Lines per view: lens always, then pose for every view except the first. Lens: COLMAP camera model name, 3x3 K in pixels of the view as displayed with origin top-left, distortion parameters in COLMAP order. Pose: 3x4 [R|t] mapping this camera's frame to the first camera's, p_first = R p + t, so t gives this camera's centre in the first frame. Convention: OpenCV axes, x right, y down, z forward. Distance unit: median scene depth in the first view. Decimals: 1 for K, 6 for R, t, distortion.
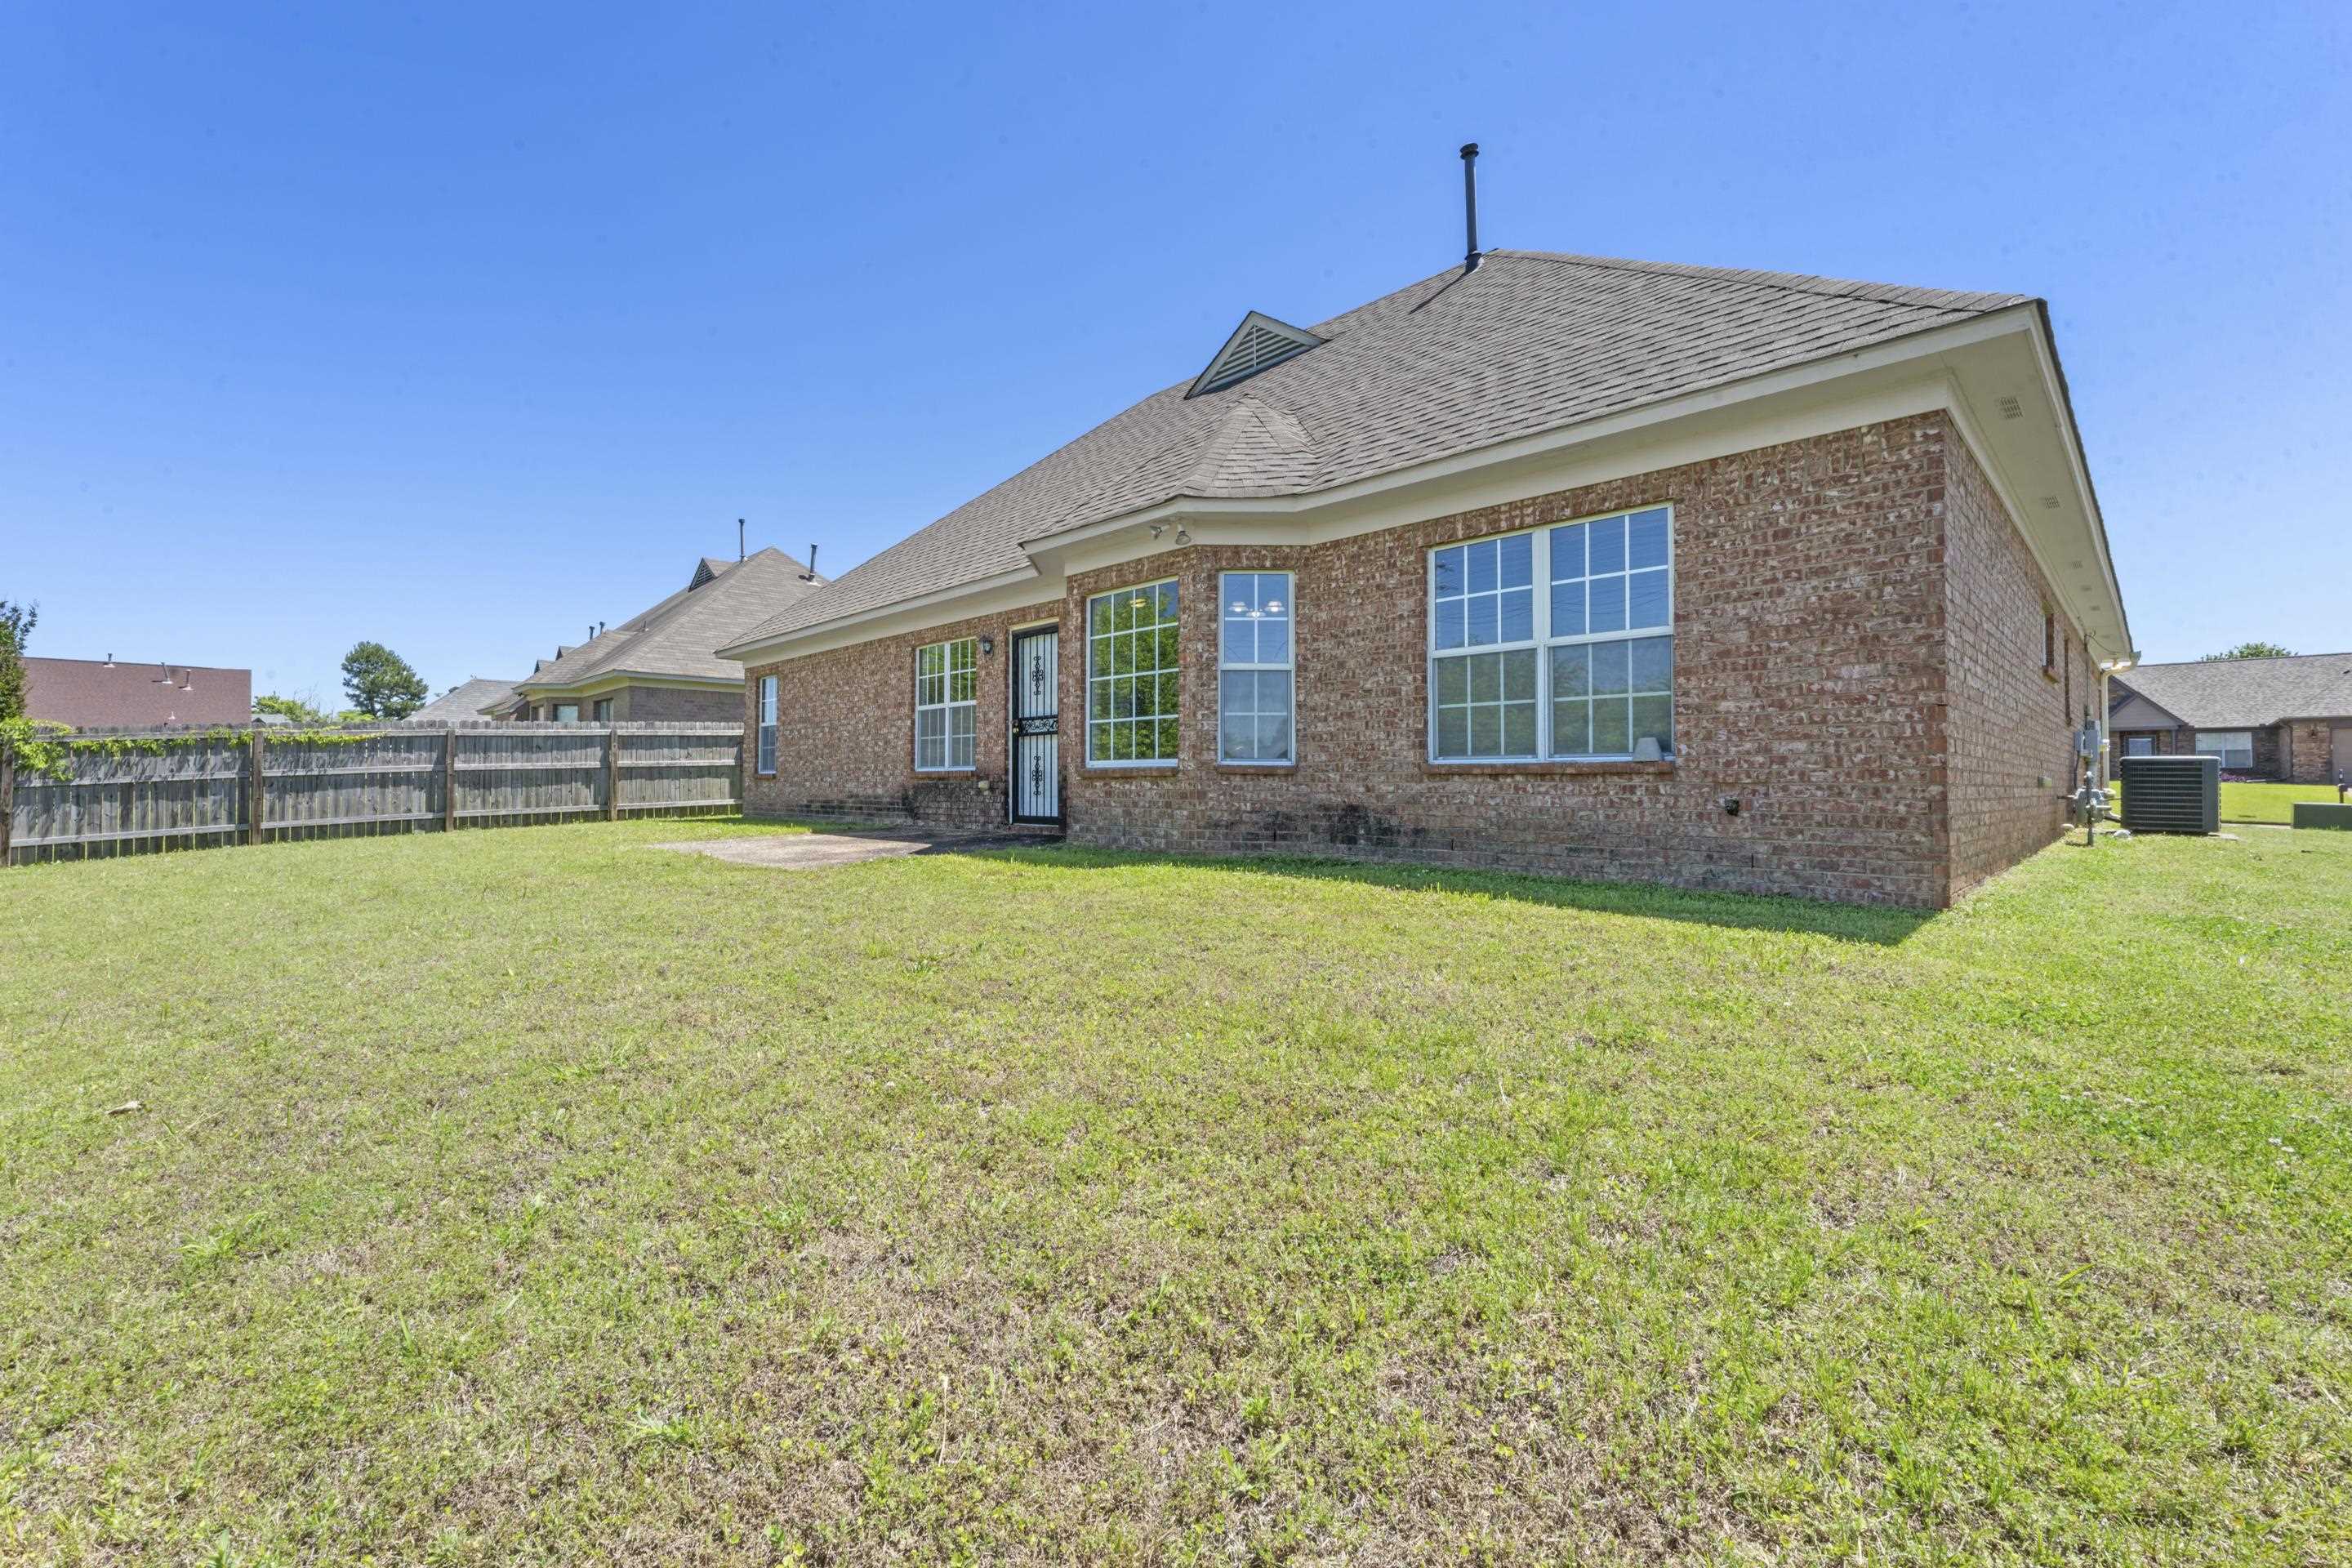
lens RADIAL K [[944.4, 0, 1176.0], [0, 944.4, 784.0], [0, 0, 1]] dist [-0.002228, -0.000170]
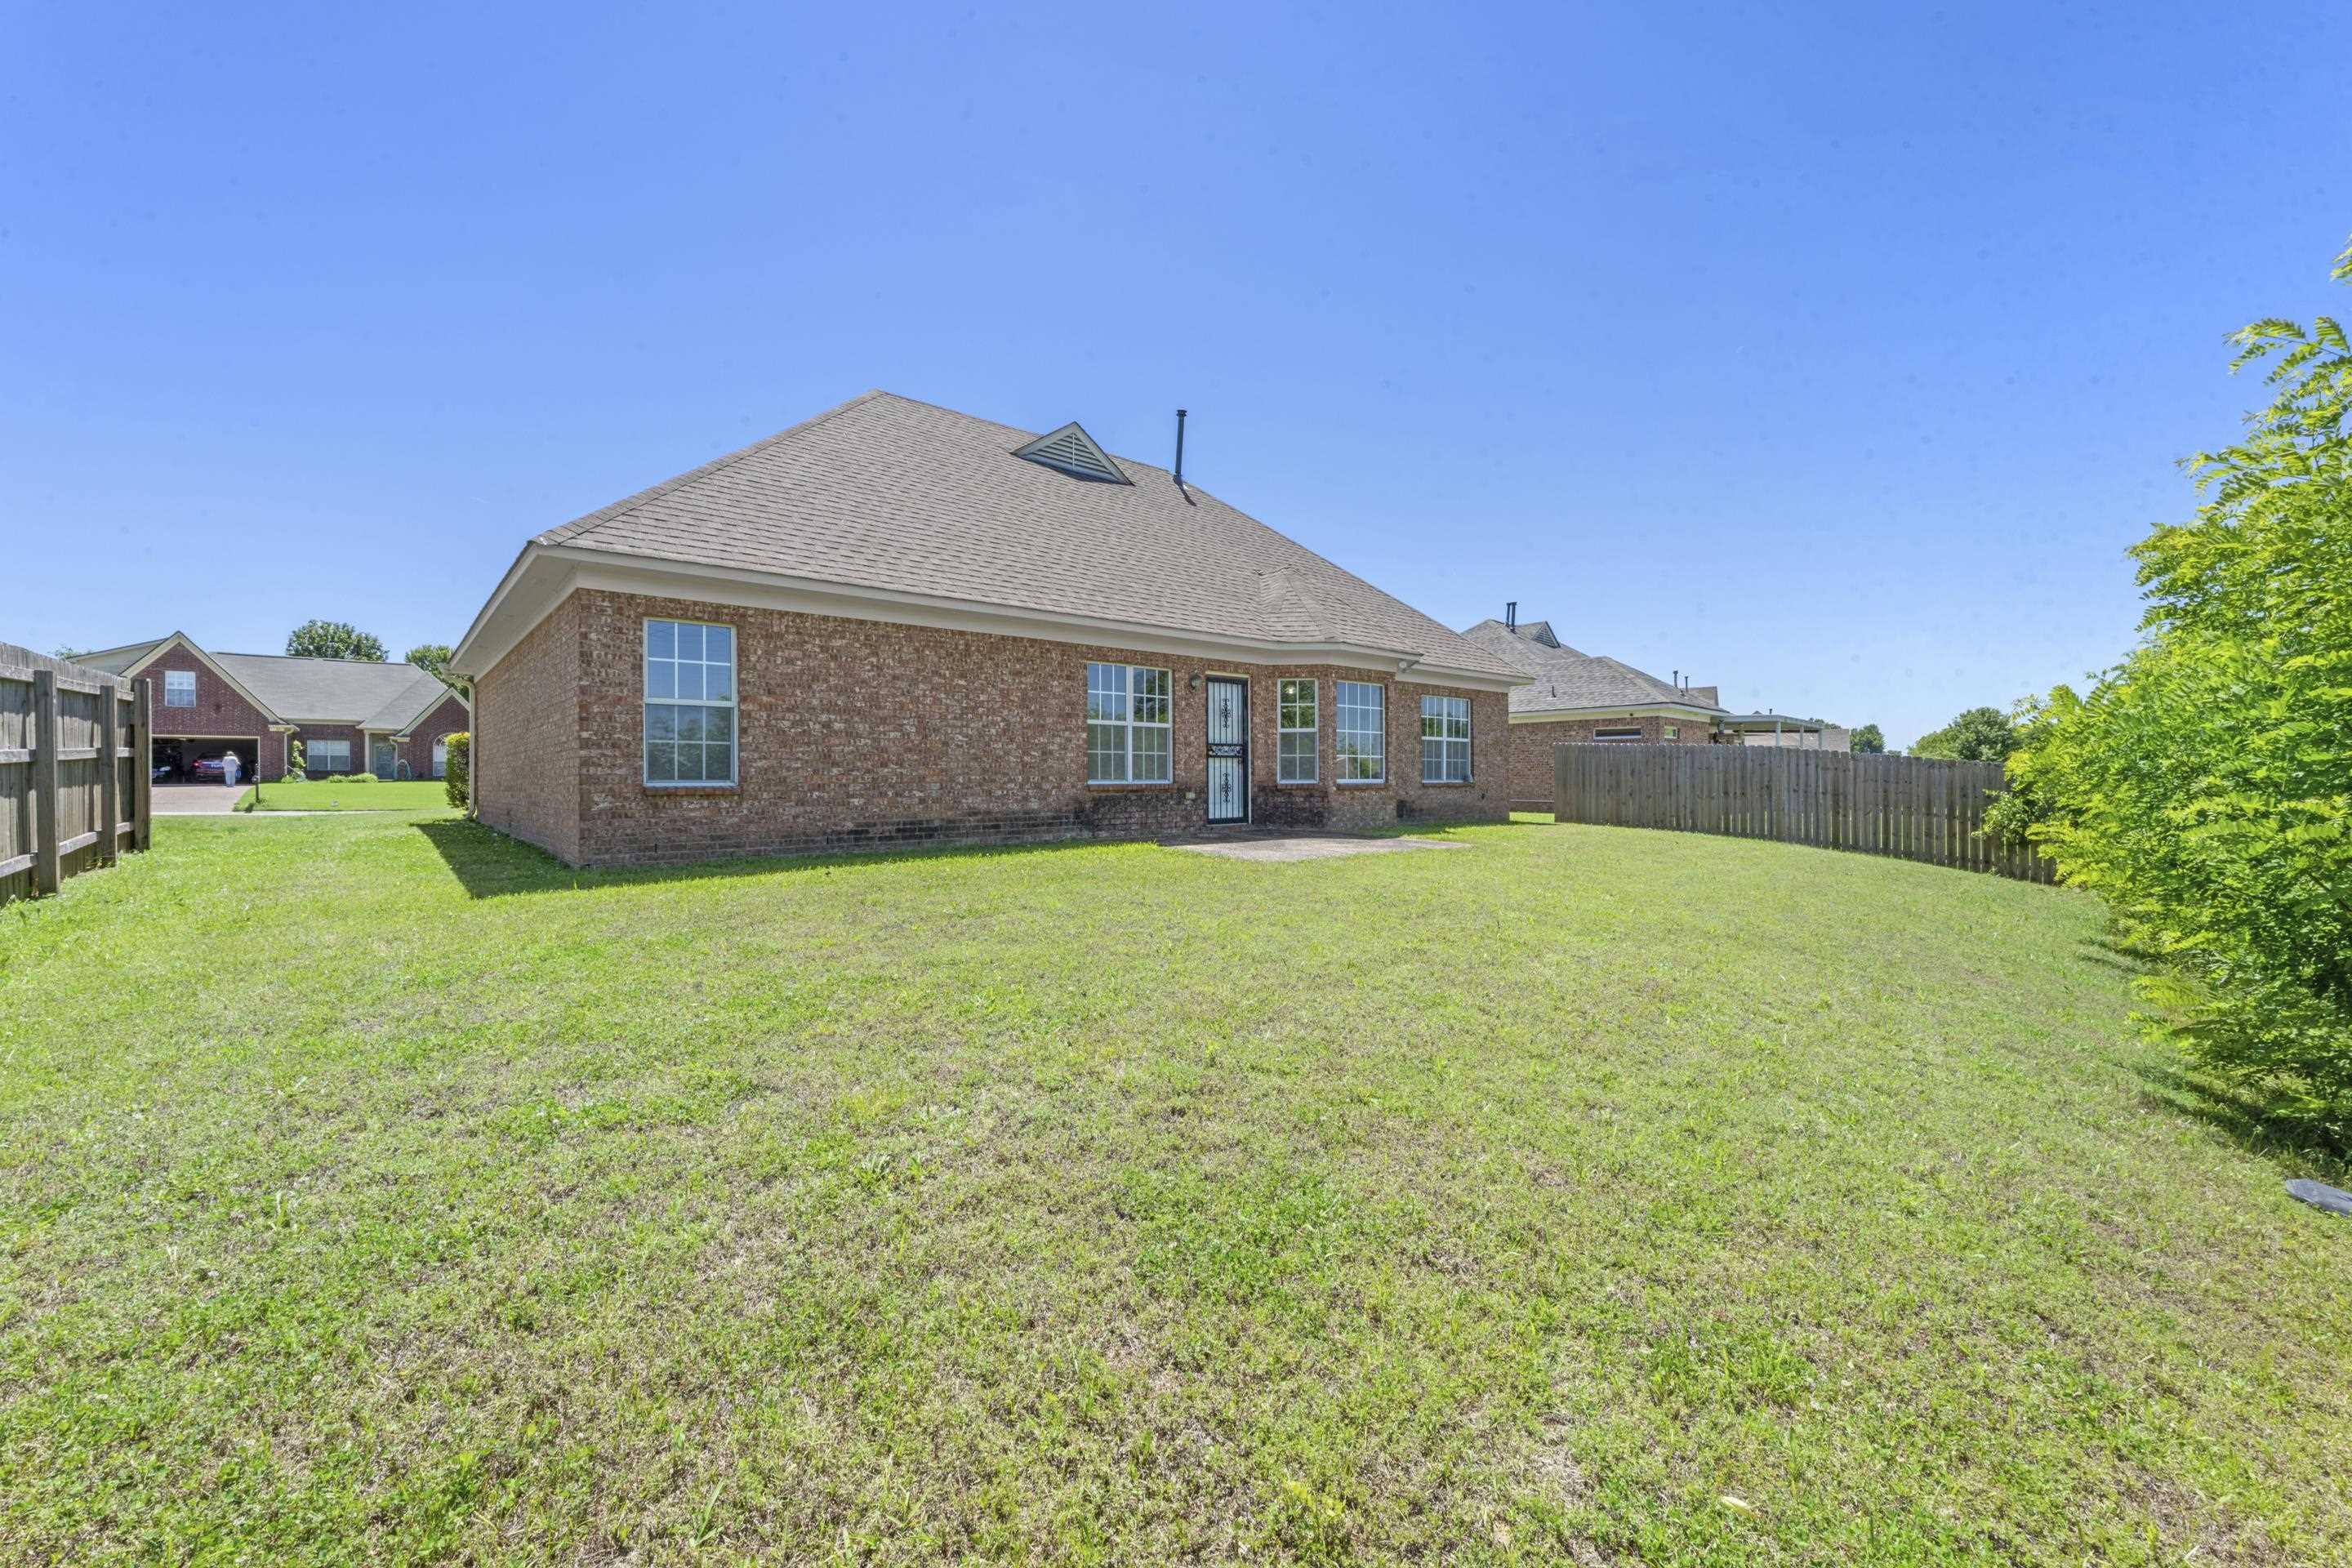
lens RADIAL K [[934.2, 0, 1147.5], [0, 934.2, 786.7], [0, 0, 1]] dist [-0.002106, -0.000170]
pose [[0.092510, -0.007098, 0.995686, -2.102056], [0.004294, 0.999968, 0.006730, -0.028311], [-0.995703, 0.003653, 0.092537, 1.406518]]
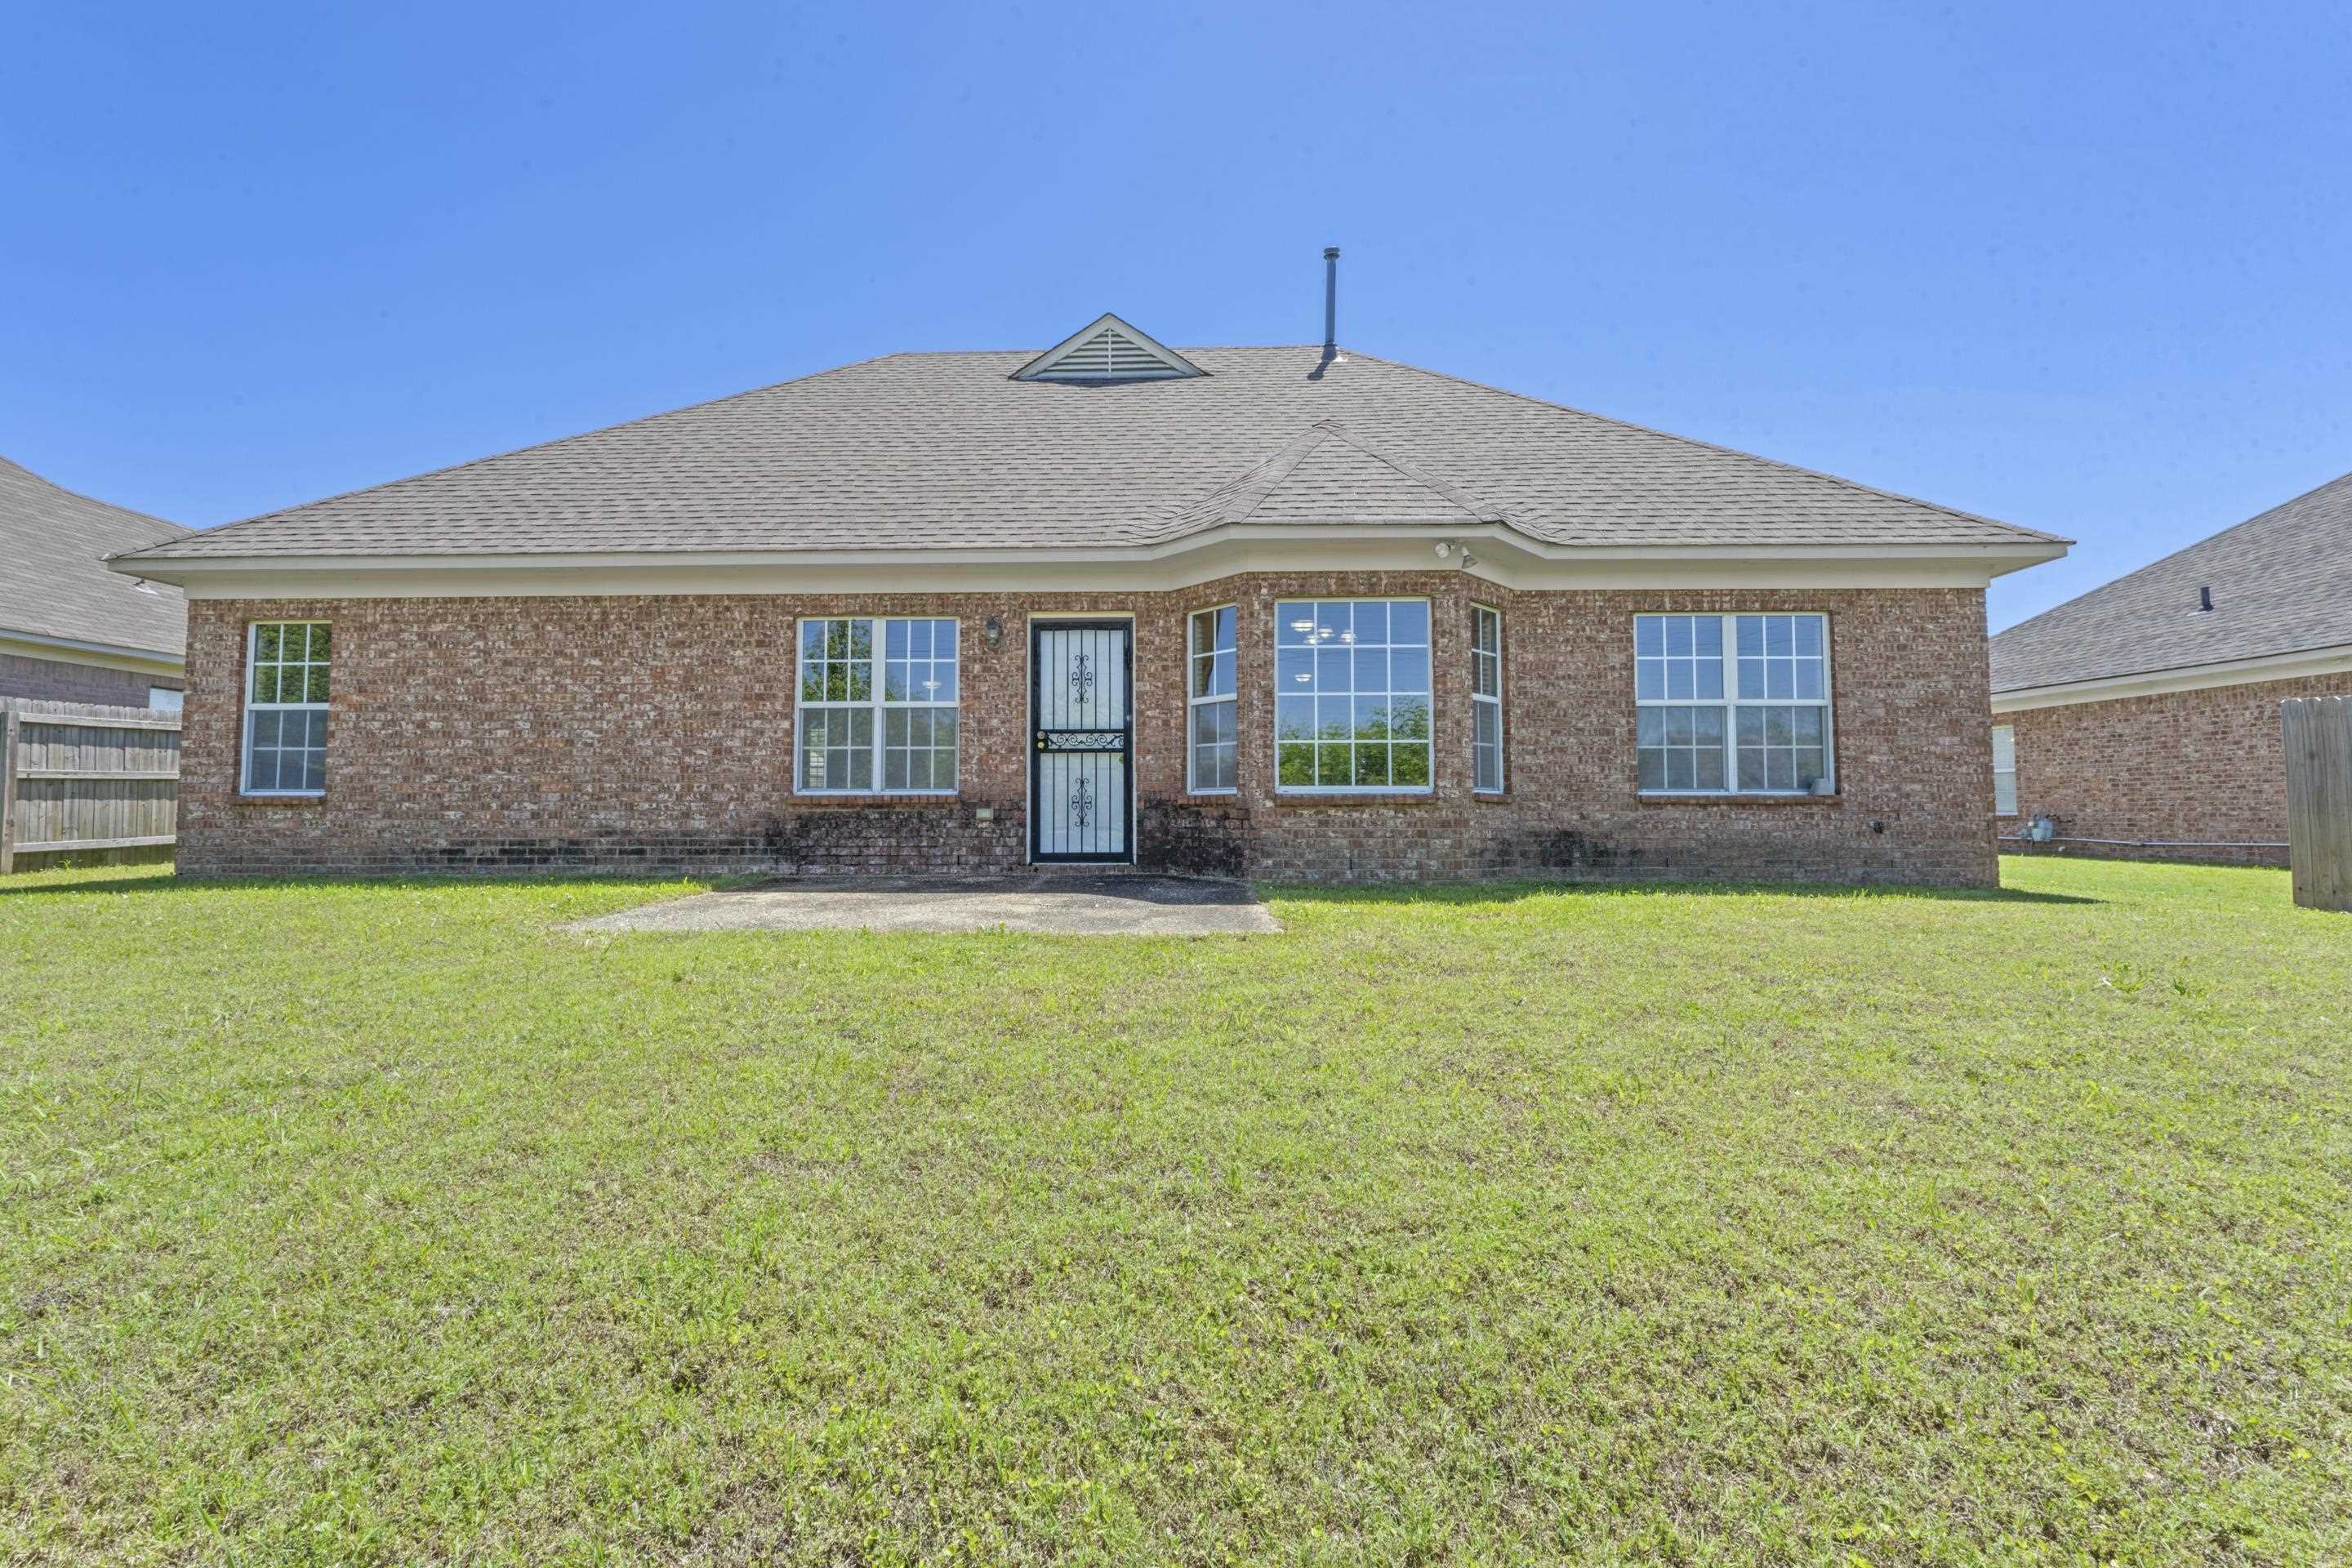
lens RADIAL K [[934.2, 0, 1147.5], [0, 934.2, 786.7], [0, 0, 1]] dist [-0.002106, -0.000170]
pose [[0.730099, 0.020392, 0.683037, -0.926731], [0.001363, 0.999509, -0.031297, 0.003769], [-0.683340, 0.023781, 0.729713, 0.538681]]
